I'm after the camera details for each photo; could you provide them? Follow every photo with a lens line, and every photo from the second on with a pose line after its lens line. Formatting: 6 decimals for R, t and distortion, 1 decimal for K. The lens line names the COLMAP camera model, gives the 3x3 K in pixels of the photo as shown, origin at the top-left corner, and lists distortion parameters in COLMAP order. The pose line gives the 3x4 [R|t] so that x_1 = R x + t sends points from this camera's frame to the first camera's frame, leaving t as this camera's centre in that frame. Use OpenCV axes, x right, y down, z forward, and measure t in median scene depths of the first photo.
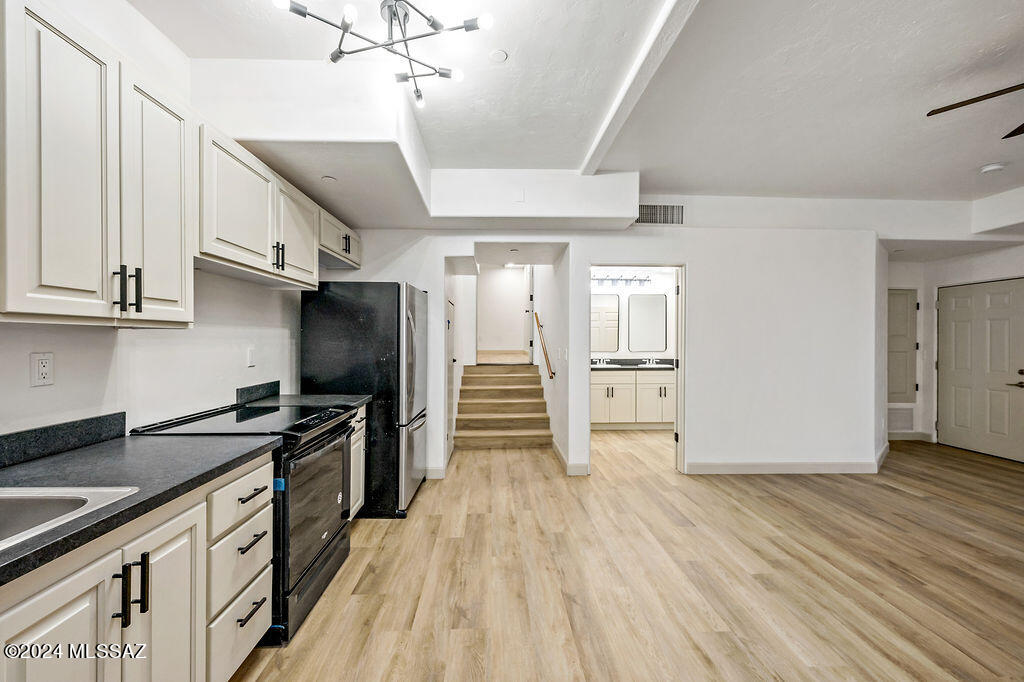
lens RADIAL K [[408.4, 0, 510.8], [0, 408.4, 340.1], [0, 0, 1]] dist [-0.002338, -0.000006]
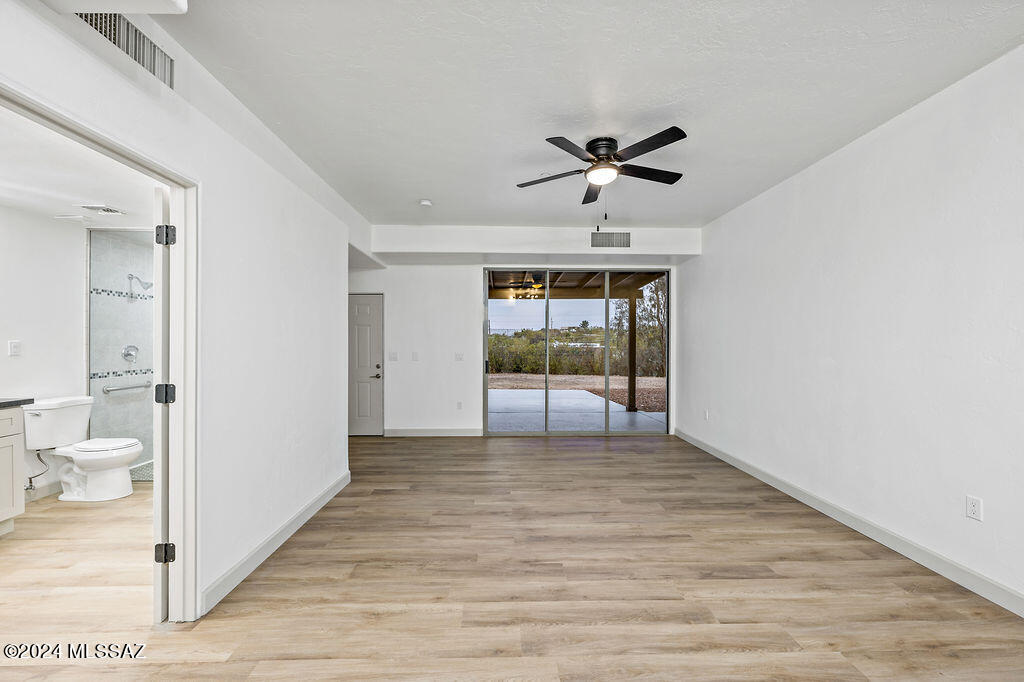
lens RADIAL K [[408.4, 0, 510.6], [0, 408.4, 342.1], [0, 0, 1]] dist [-0.002338, -0.000006]
pose [[0.020972, -0.002165, 0.999778, -0.064985], [0.001355, 0.999997, 0.002137, -0.001189], [-0.999779, 0.001310, 0.020975, 0.844022]]
